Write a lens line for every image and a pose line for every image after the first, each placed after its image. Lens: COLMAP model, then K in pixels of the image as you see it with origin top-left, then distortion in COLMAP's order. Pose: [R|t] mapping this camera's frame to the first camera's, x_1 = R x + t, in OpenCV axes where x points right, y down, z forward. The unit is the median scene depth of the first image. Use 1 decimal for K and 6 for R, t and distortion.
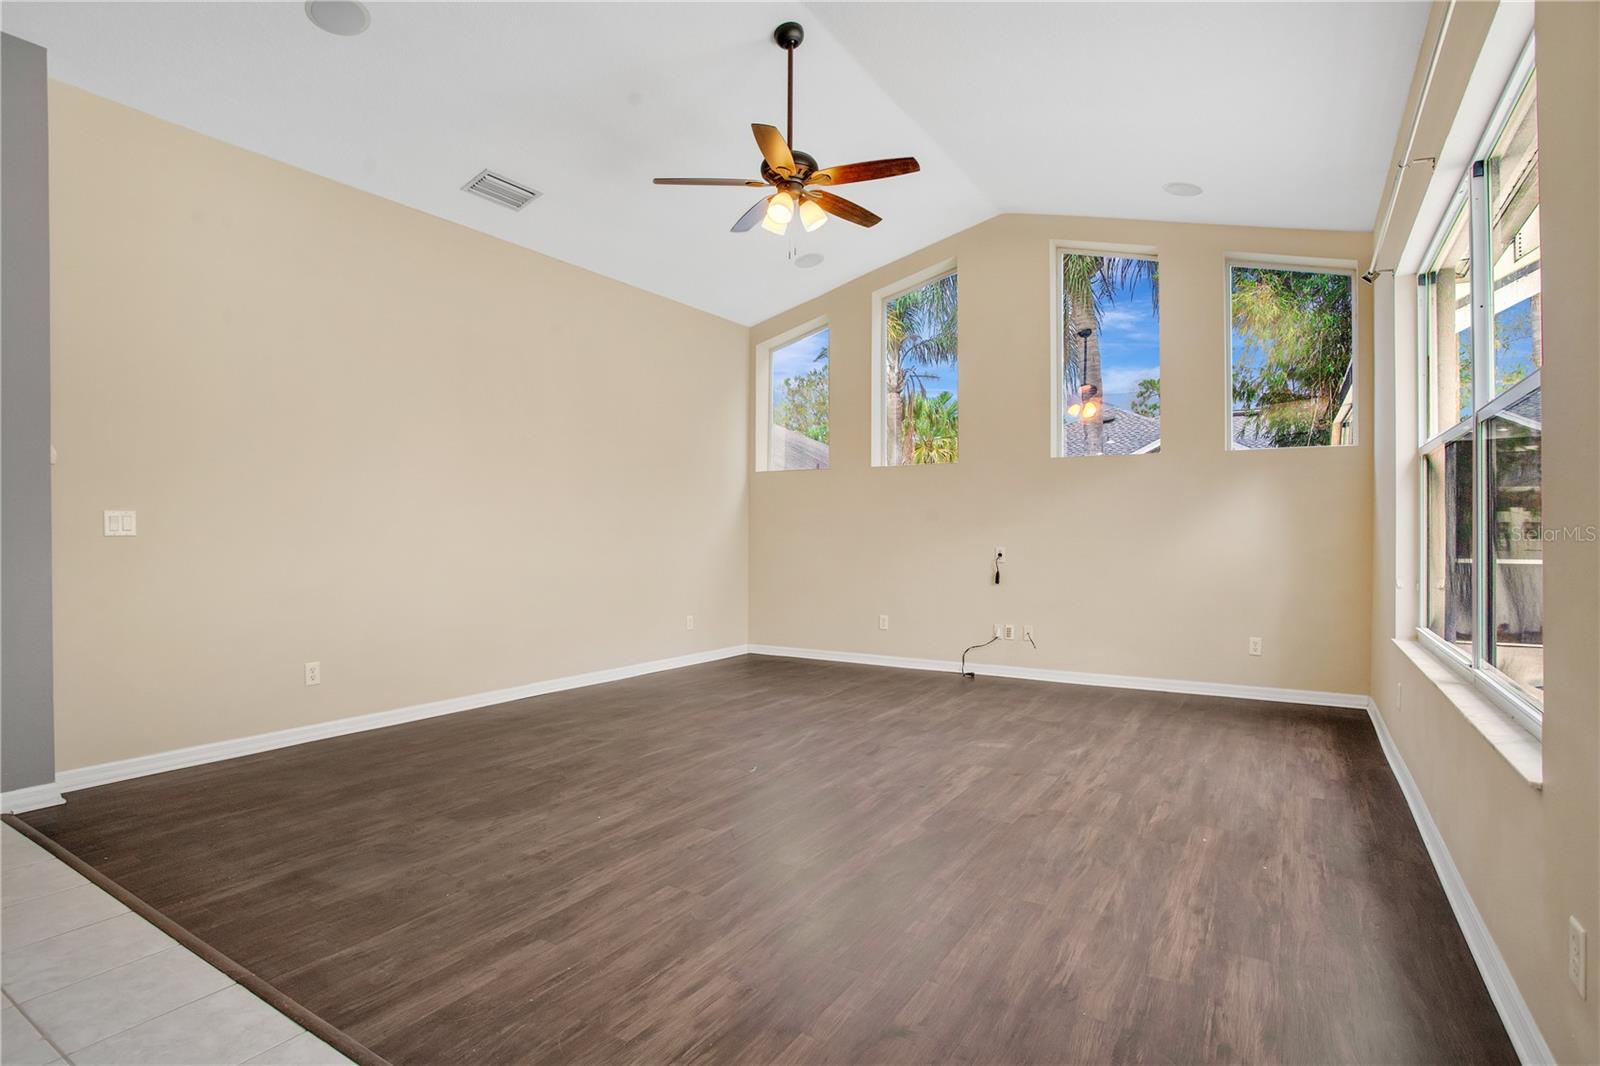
lens RADIAL K [[801.5, 0, 792.3], [0, 801.5, 538.2], [0, 0, 1]] dist [-0.082731, 0.021583]
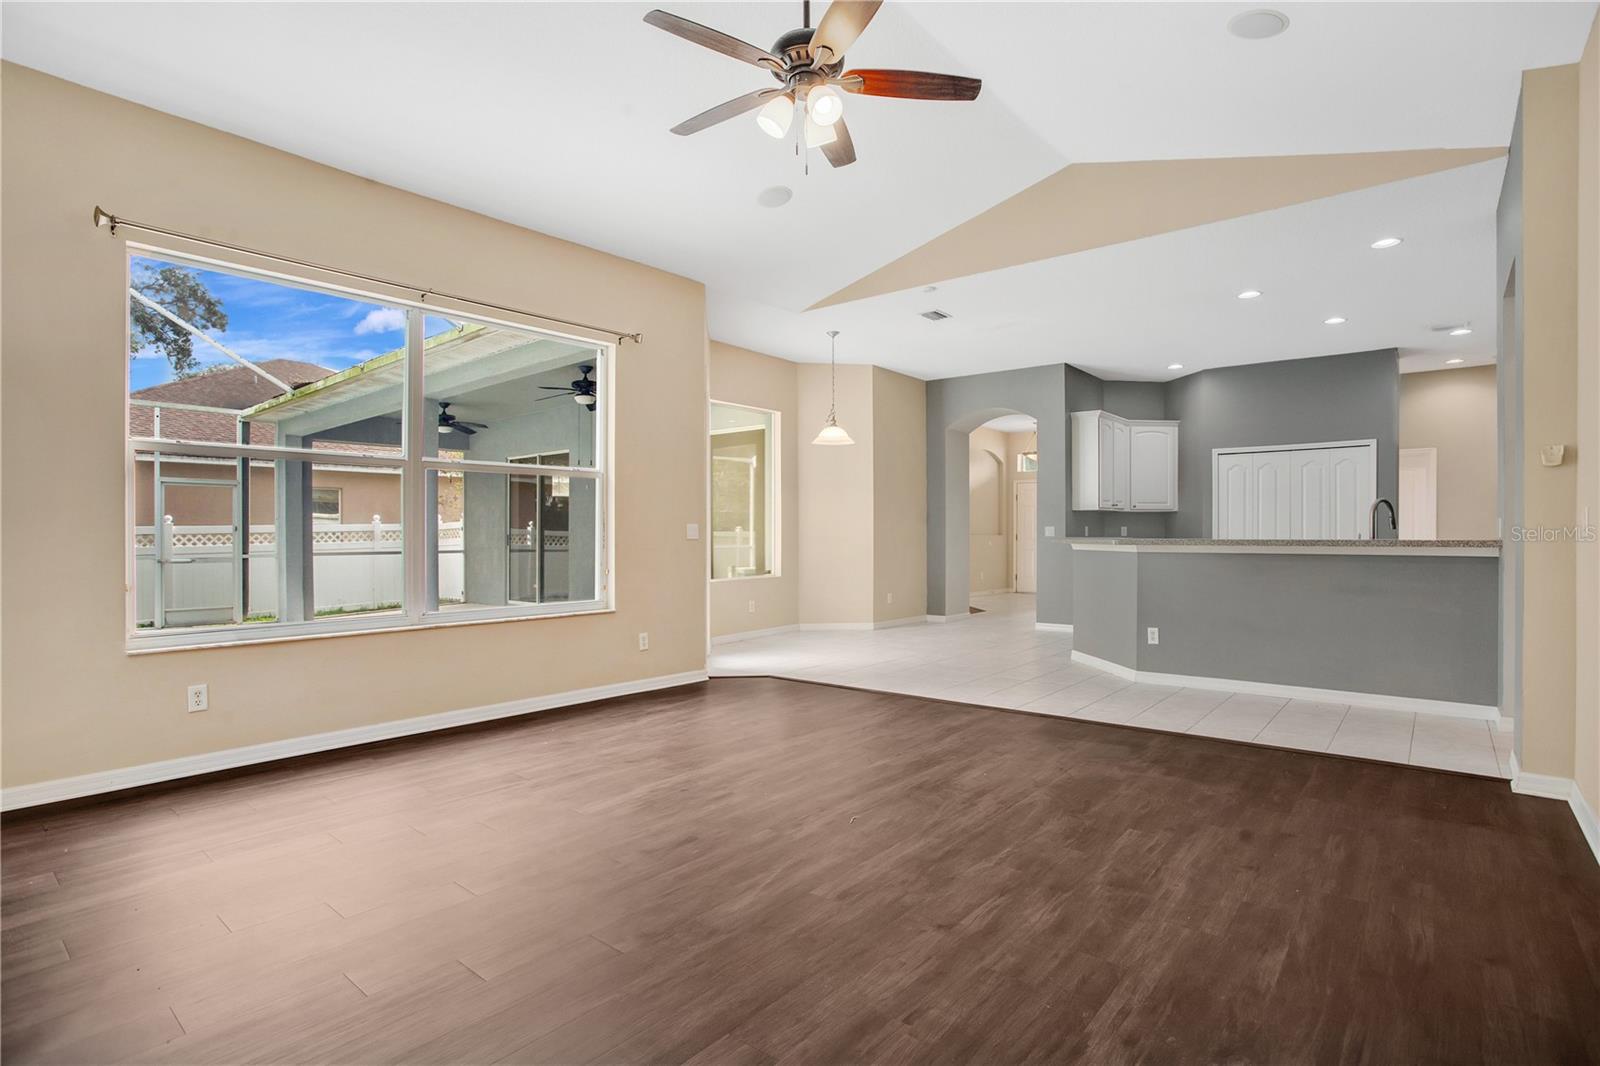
lens RADIAL K [[801.5, 0, 792.3], [0, 801.5, 538.2], [0, 0, 1]] dist [-0.082731, 0.021583]
pose [[-0.991988, -0.000139, 0.126329, -0.088288], [0.001084, 0.999953, 0.009611, -0.009322], [-0.126324, 0.009671, -0.991942, 1.796196]]
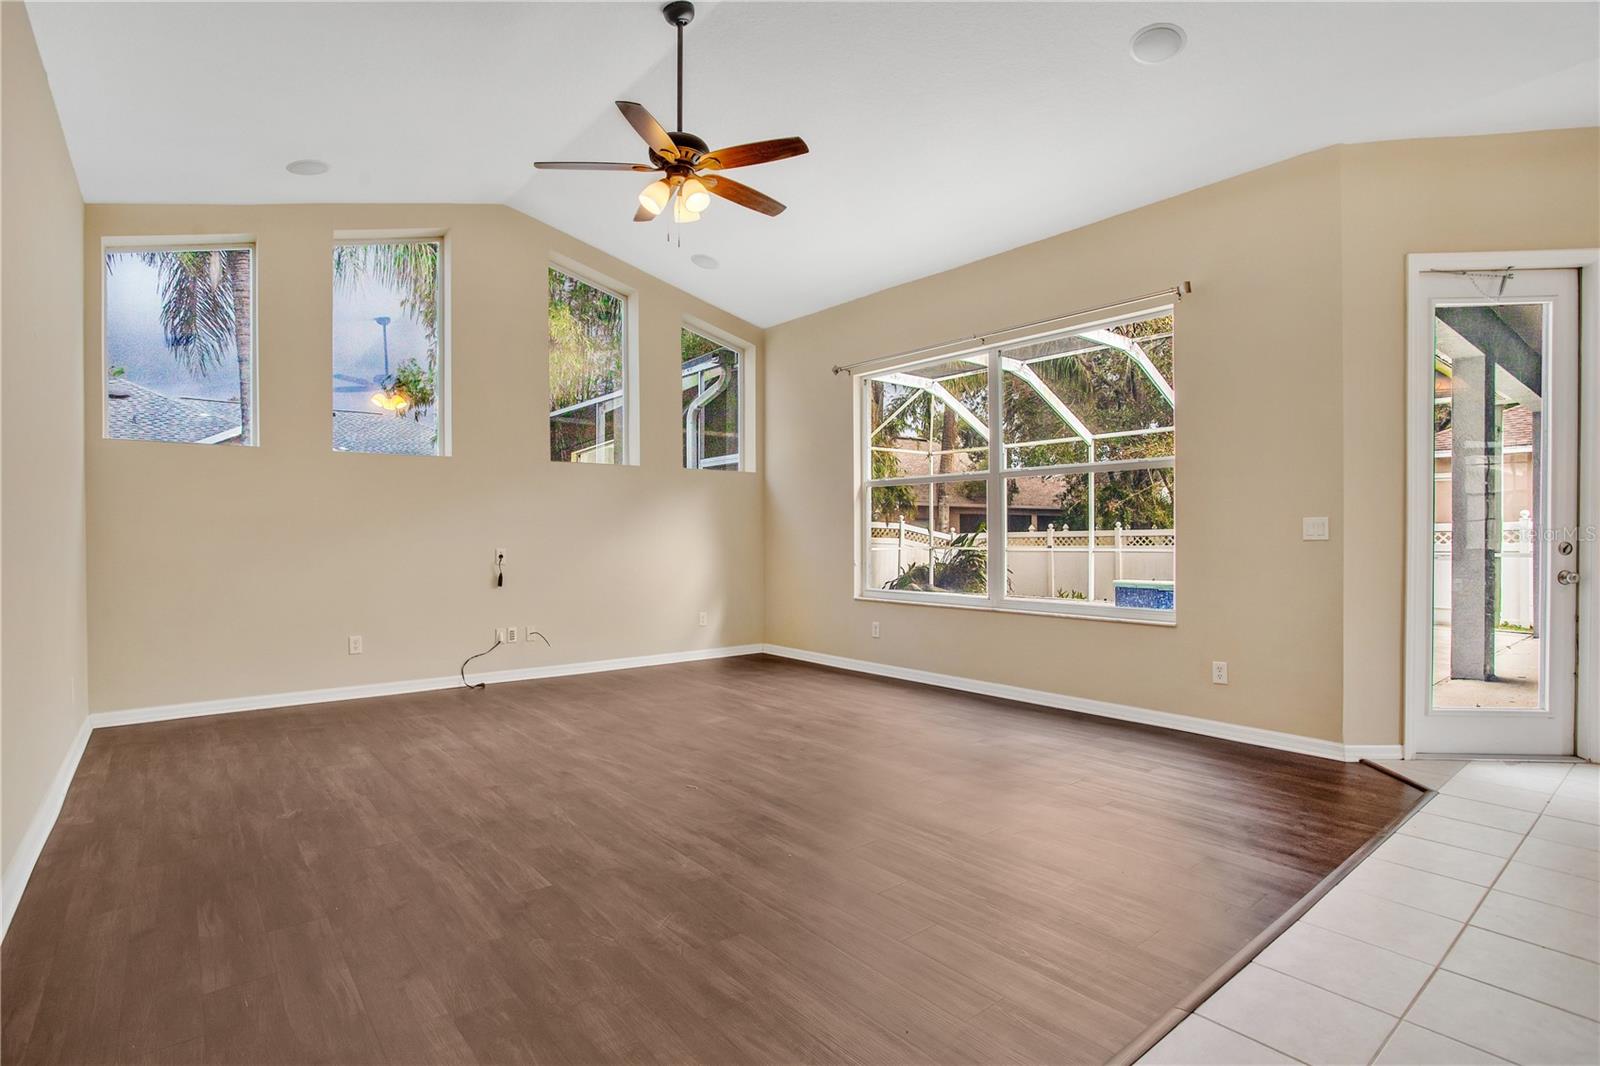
lens RADIAL K [[801.5, 0, 792.3], [0, 801.5, 538.2], [0, 0, 1]] dist [-0.082731, 0.021583]
pose [[0.322753, -0.009342, 0.946437, -0.881011], [0.008917, 0.999937, 0.006829, -0.008133], [-0.946441, 0.006235, 0.322815, 0.577101]]
